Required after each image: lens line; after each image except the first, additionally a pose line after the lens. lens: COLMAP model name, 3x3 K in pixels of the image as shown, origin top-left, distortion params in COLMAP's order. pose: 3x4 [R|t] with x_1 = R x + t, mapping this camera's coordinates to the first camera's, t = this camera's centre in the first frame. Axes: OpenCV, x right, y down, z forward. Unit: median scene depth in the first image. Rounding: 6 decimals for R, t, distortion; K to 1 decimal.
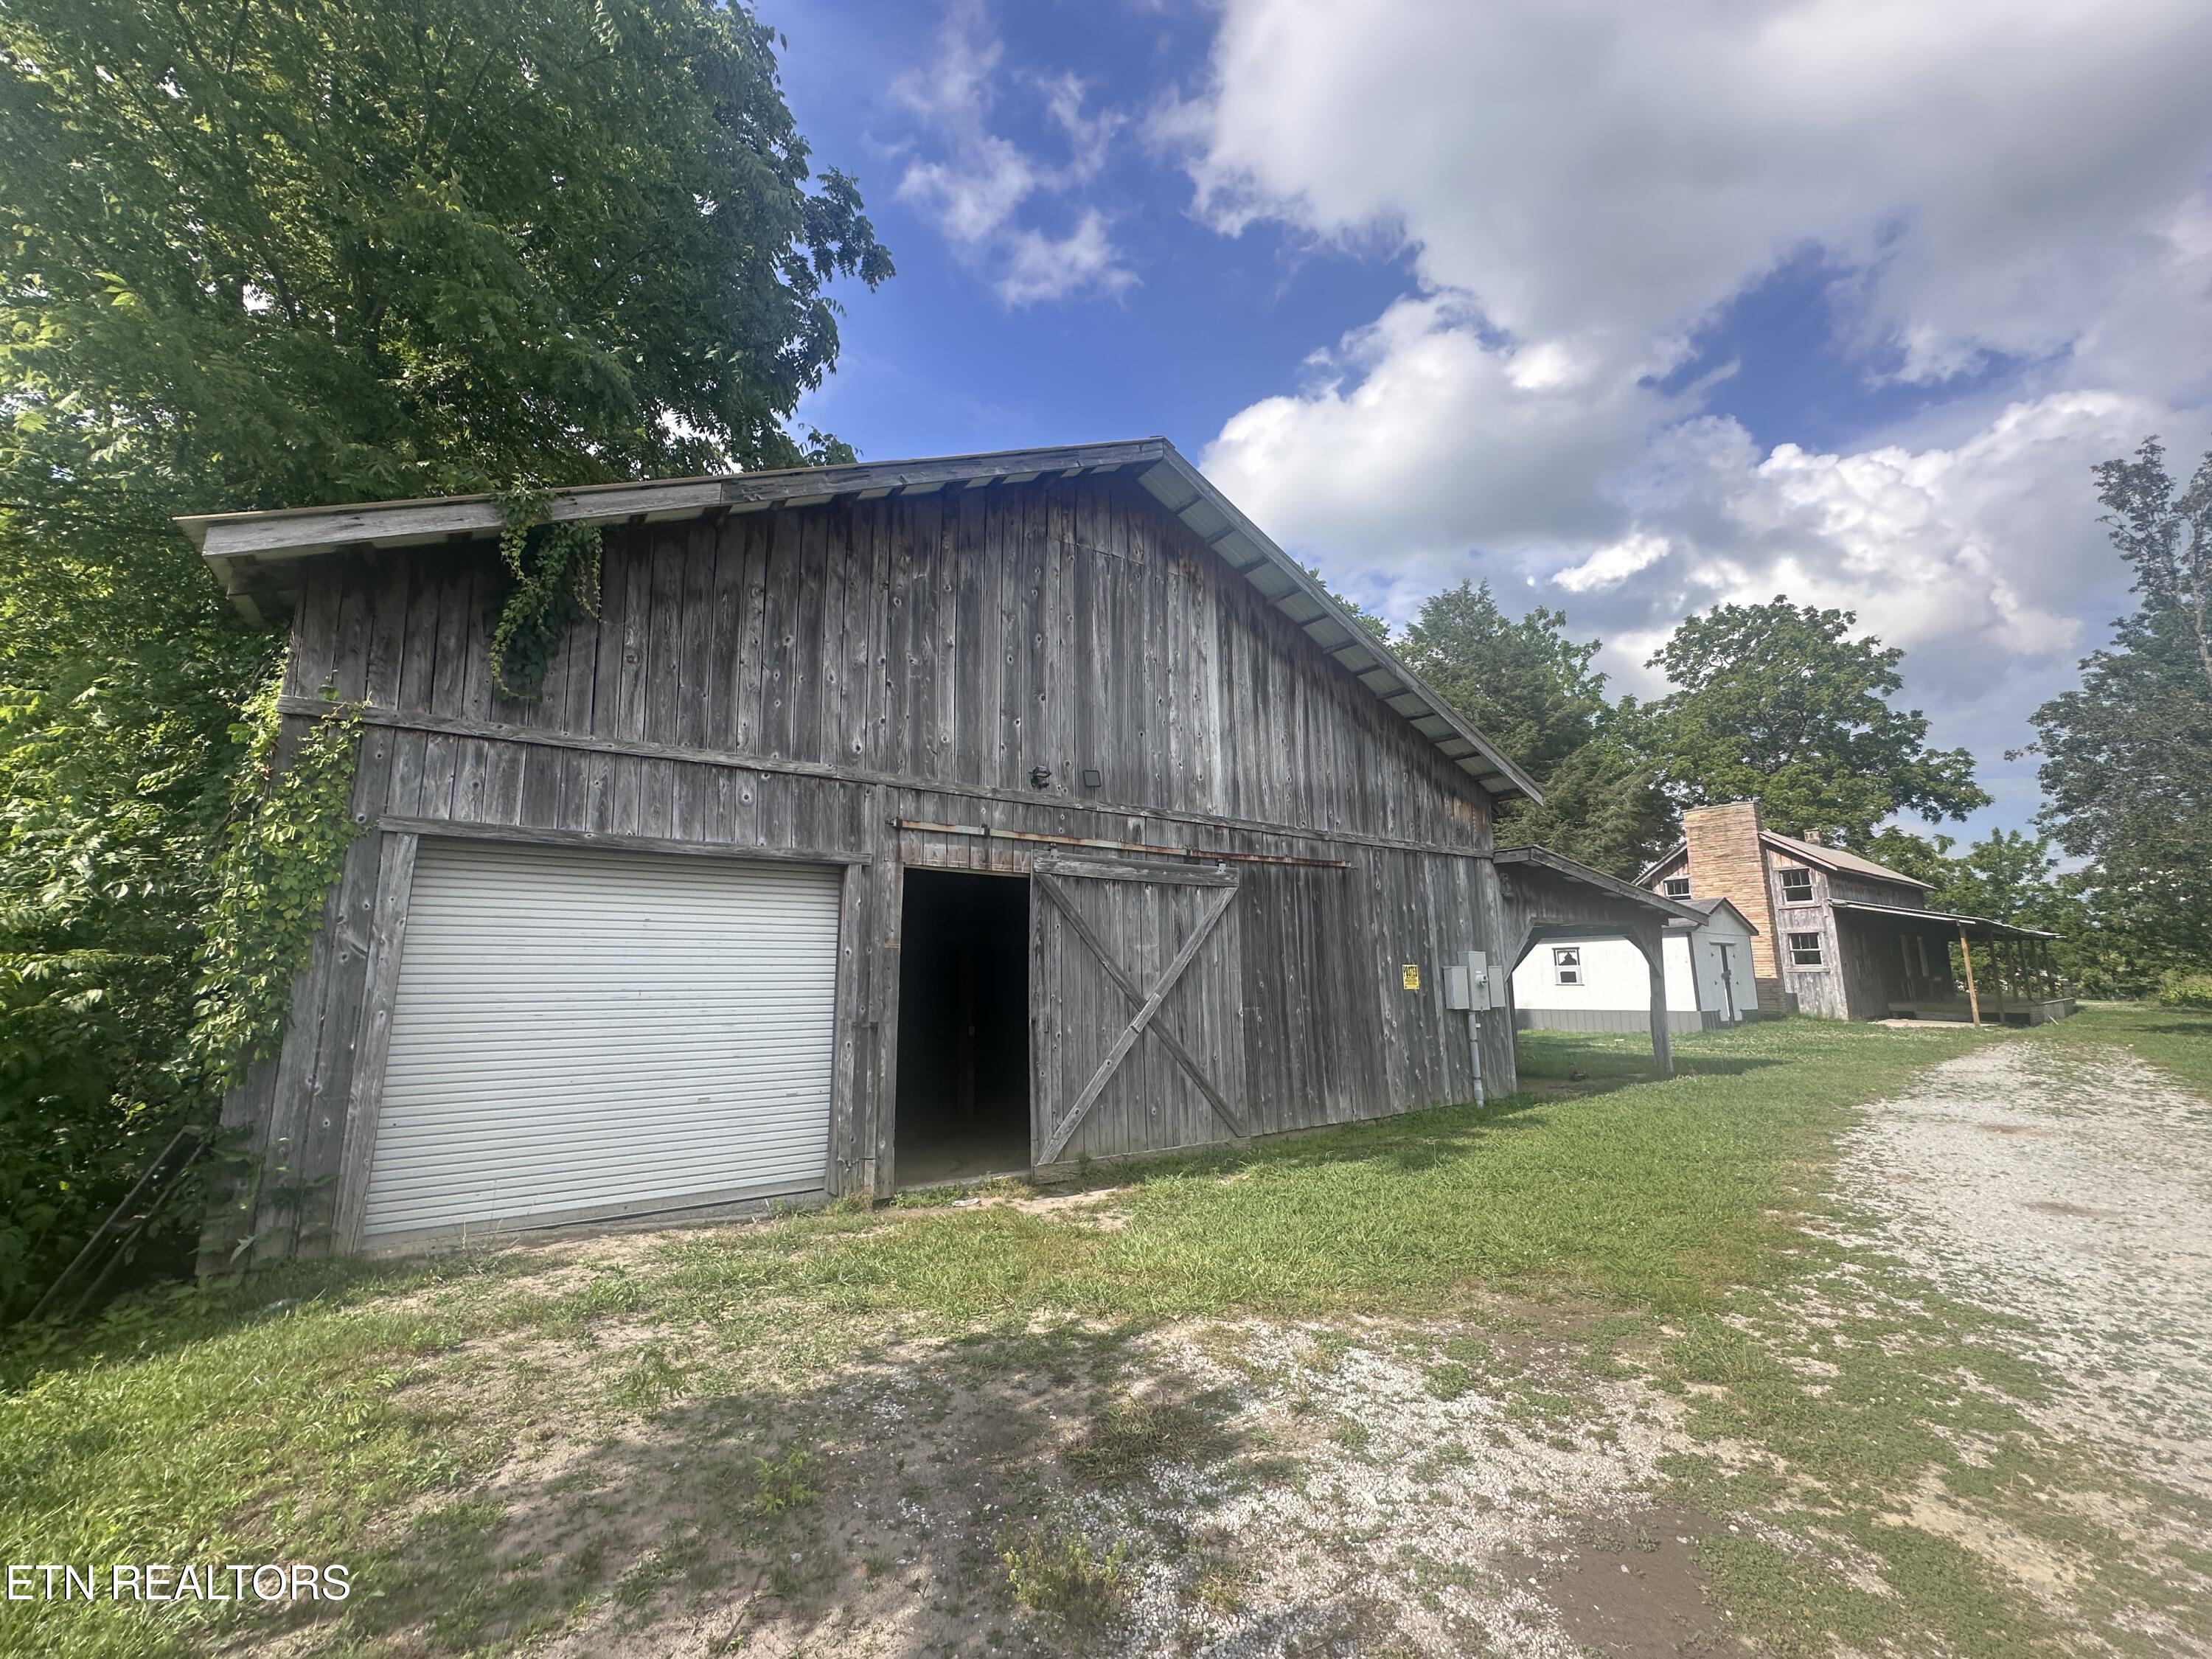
lens RADIAL K [[885.4, 0, 1106.0], [0, 885.4, 829.5], [0, 0, 1]] dist [-0.003113, 0.000228]
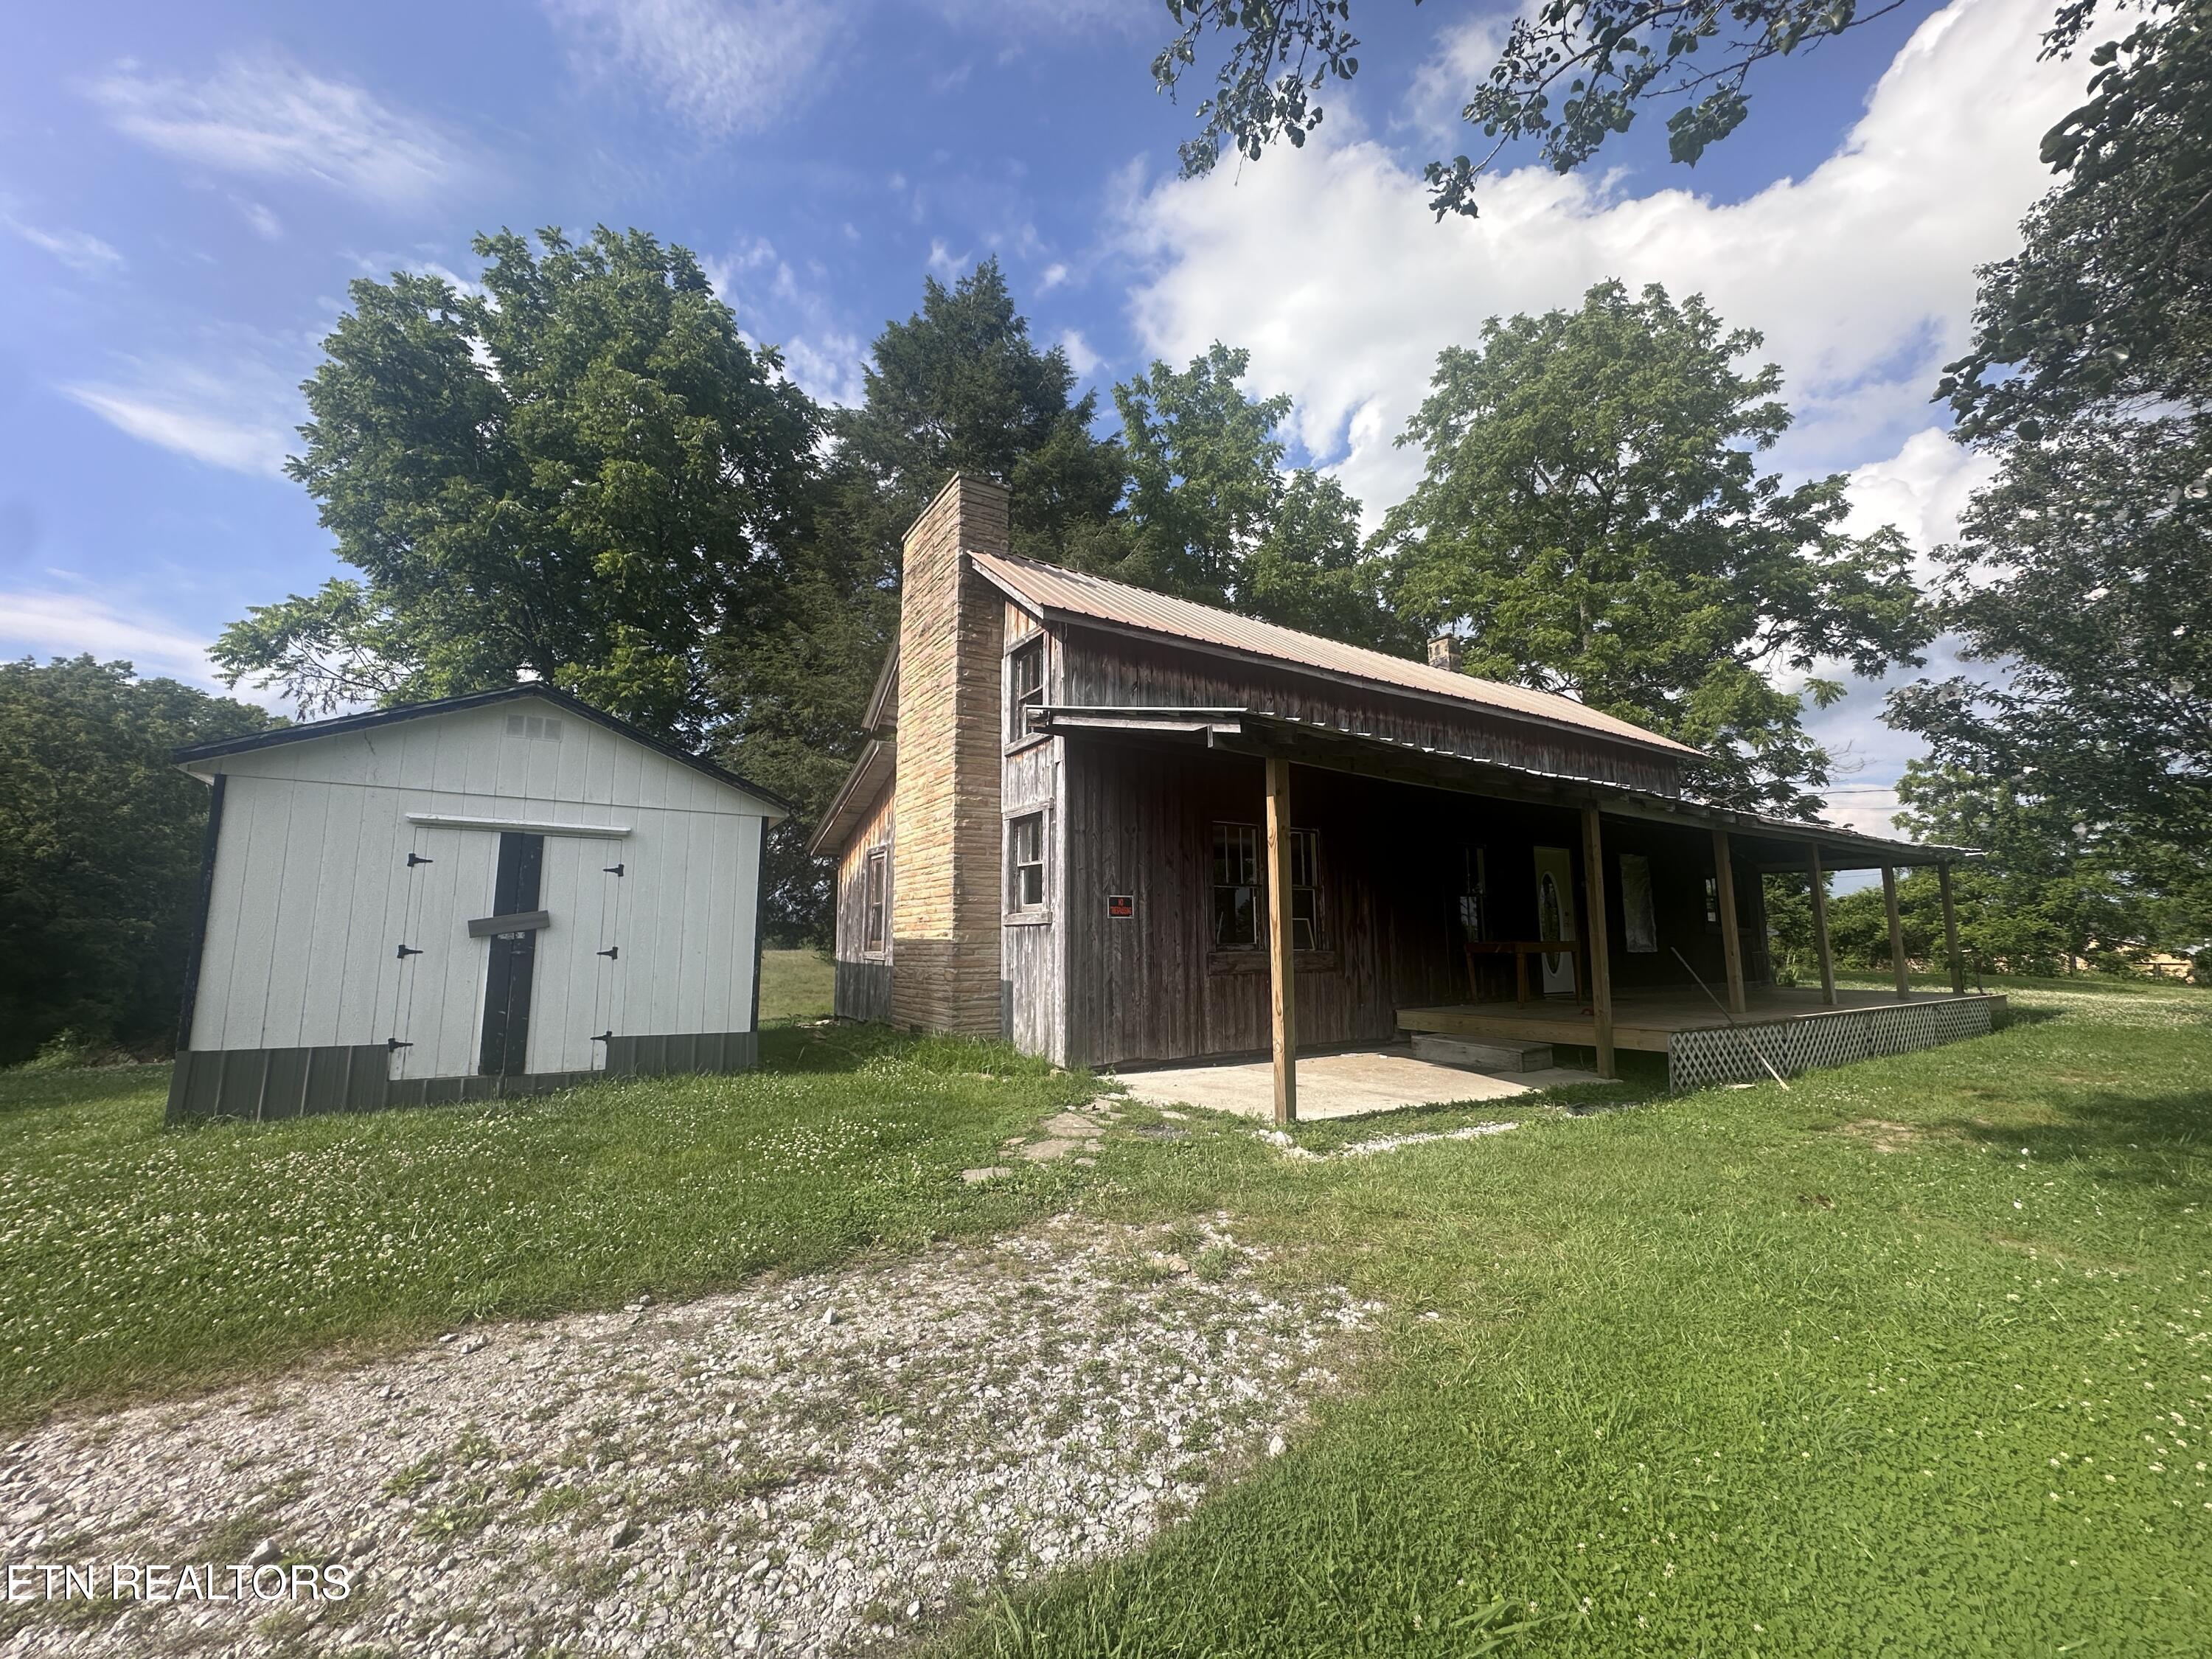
lens RADIAL K [[885.4, 0, 1106.0], [0, 885.4, 829.5], [0, 0, 1]] dist [-0.003113, 0.000228]
pose [[0.995959, -0.013076, -0.088848, 0.834769], [0.016547, 0.999124, 0.038445, 0.107258], [0.088268, -0.039759, 0.995303, 0.637072]]
